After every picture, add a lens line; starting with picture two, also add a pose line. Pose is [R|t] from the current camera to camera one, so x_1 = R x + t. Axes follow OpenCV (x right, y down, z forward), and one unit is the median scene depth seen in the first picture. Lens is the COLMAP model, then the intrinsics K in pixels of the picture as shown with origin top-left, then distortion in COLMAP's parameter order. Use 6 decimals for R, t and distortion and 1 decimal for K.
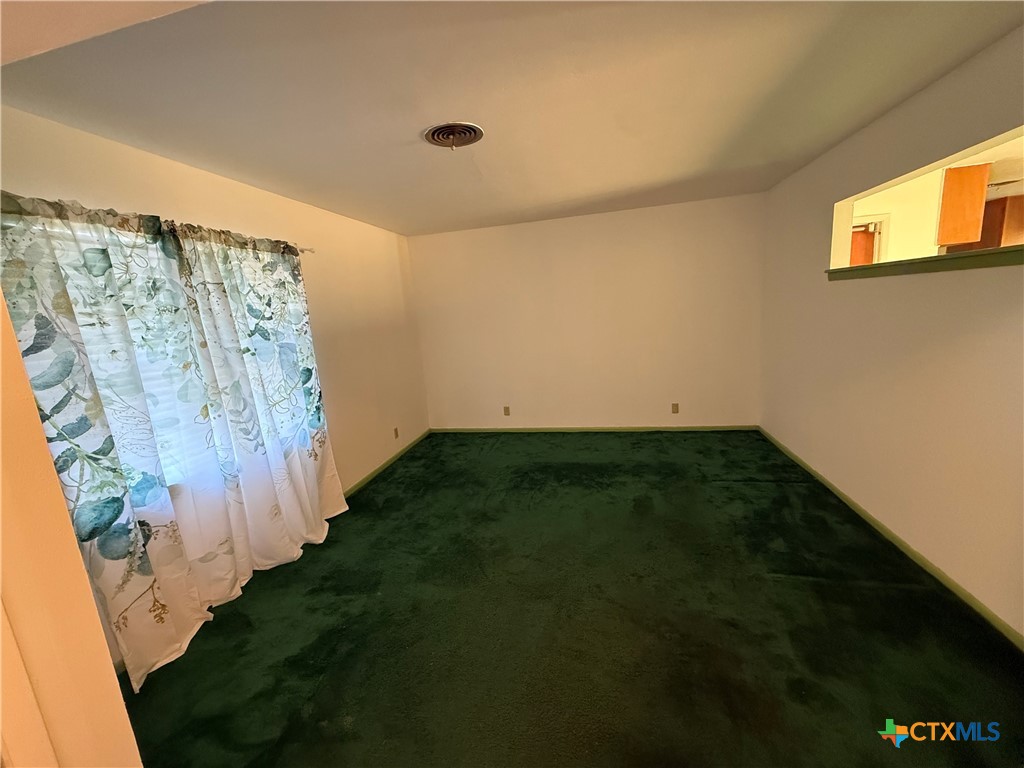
lens RADIAL K [[410.3, 0, 513.2], [0, 410.3, 386.6], [0, 0, 1]] dist [0.004556, -0.000524]
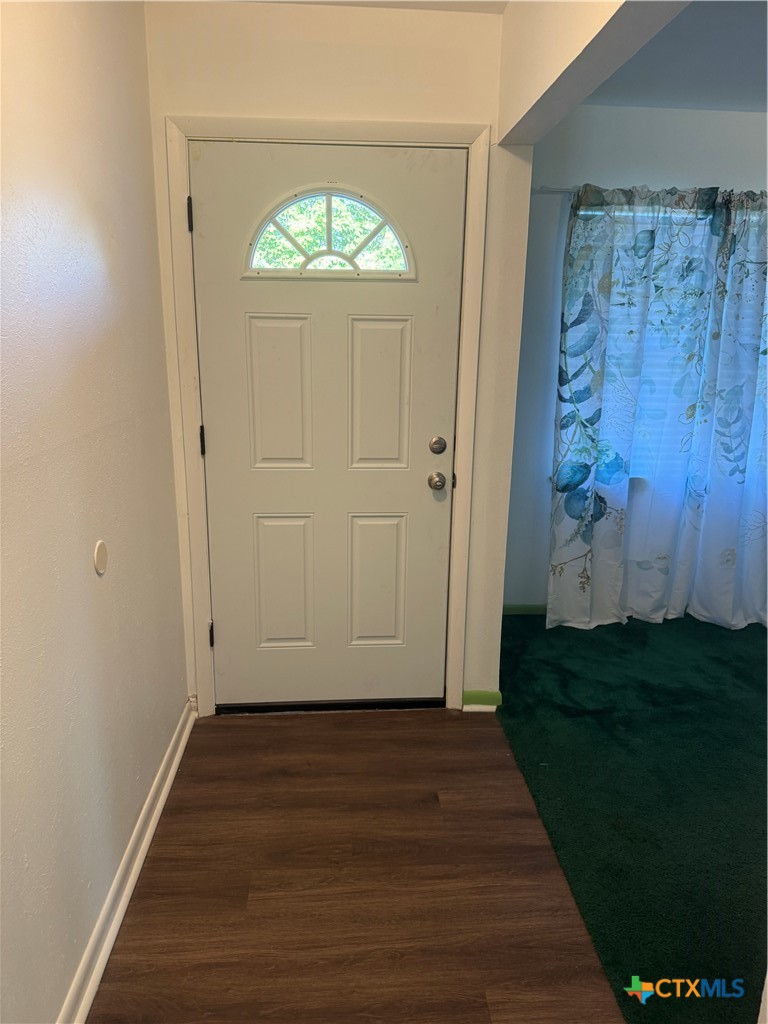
lens RADIAL K [[721.6, 0, 383.7], [0, 721.6, 511.5], [0, 0, 1]] dist [-0.054716, 0.000466]
pose [[0.297666, 0.316659, -0.900623, 0.588015], [-0.206261, 0.942437, 0.263189, -0.004641], [0.932122, 0.107421, 0.345846, -0.142916]]
